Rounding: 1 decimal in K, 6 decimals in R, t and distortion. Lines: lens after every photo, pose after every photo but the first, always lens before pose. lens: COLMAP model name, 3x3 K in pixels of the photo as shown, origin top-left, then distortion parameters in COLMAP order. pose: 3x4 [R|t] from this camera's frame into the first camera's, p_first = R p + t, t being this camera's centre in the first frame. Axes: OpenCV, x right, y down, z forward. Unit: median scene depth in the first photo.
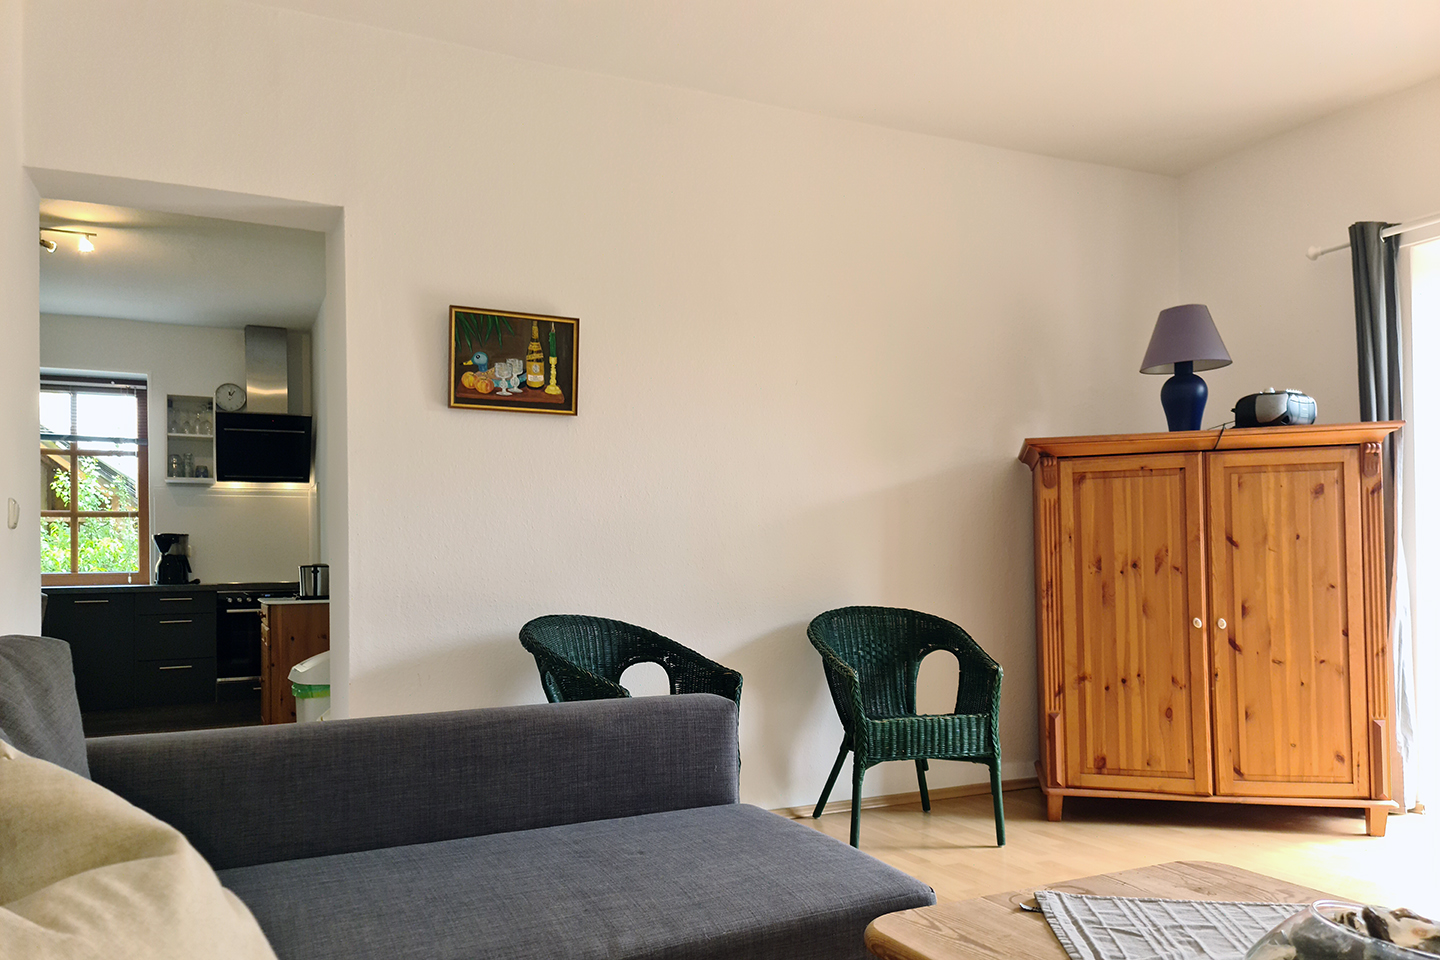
lens RADIAL K [[1048.9, 0, 722.5], [0, 1048.9, 548.9], [0, 0, 1]] dist [0.072912, -0.075309]
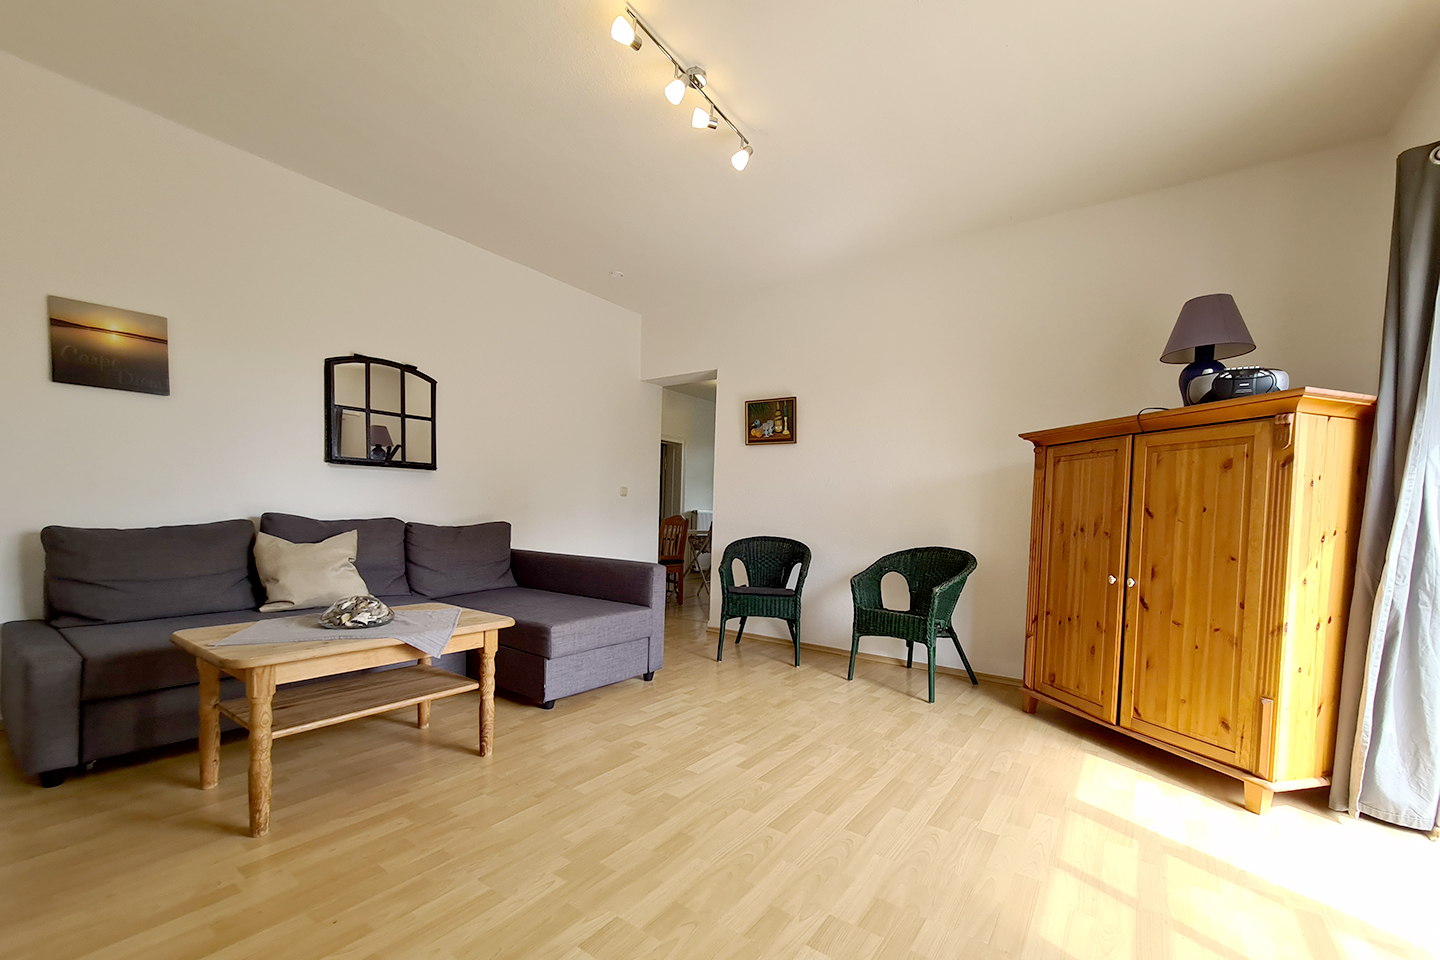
lens RADIAL K [[598.3, 0, 726.8], [0, 598.3, 531.3], [0, 0, 1]] dist [-0.001573, 0.000267]
pose [[0.485665, 0.055052, -0.872410, 0.829369], [-0.018165, 0.998435, 0.052892, -0.012538], [0.873956, -0.009840, 0.485905, 0.297925]]
